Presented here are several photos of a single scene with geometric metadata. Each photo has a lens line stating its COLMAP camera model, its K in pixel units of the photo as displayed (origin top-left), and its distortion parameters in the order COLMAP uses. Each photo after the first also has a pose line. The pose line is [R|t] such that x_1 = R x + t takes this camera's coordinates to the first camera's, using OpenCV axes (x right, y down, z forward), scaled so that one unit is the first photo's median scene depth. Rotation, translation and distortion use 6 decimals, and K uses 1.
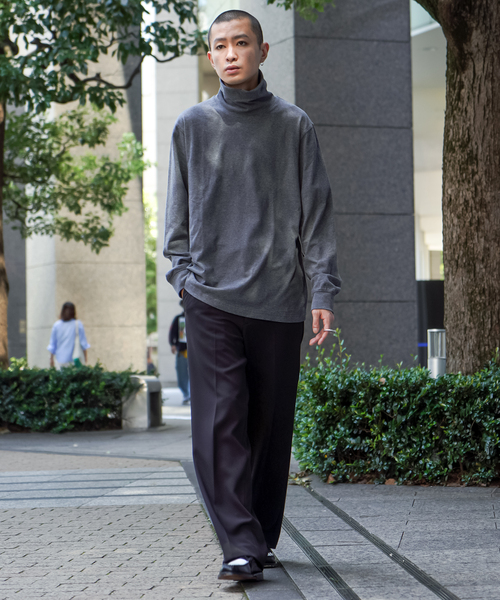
lens RADIAL K [[2447.2, 0, 250.0], [0, 2447.2, 300.0], [0, 0, 1]] dist [-0.083309, -1.132014]
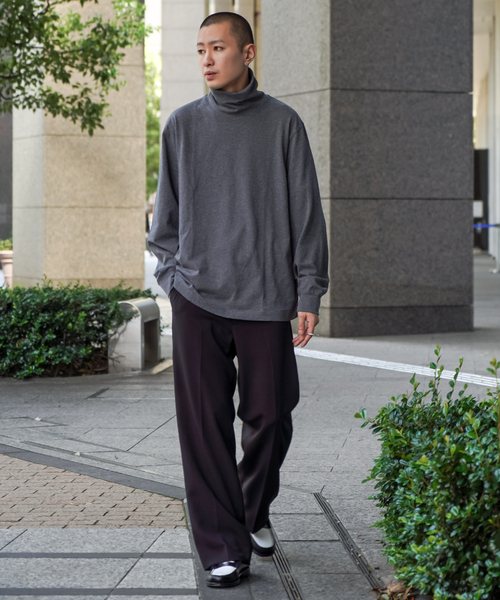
lens RADIAL K [[2381.0, 0, 250.0], [0, 2381.0, 300.0], [0, 0, 1]] dist [-0.032312, -2.432964]
pose [[0.999875, 0.015775, 0.000425, -0.006568], [-0.015773, 0.998101, 0.059551, -0.012108], [0.000515, -0.059550, 0.998225, 0.203144]]
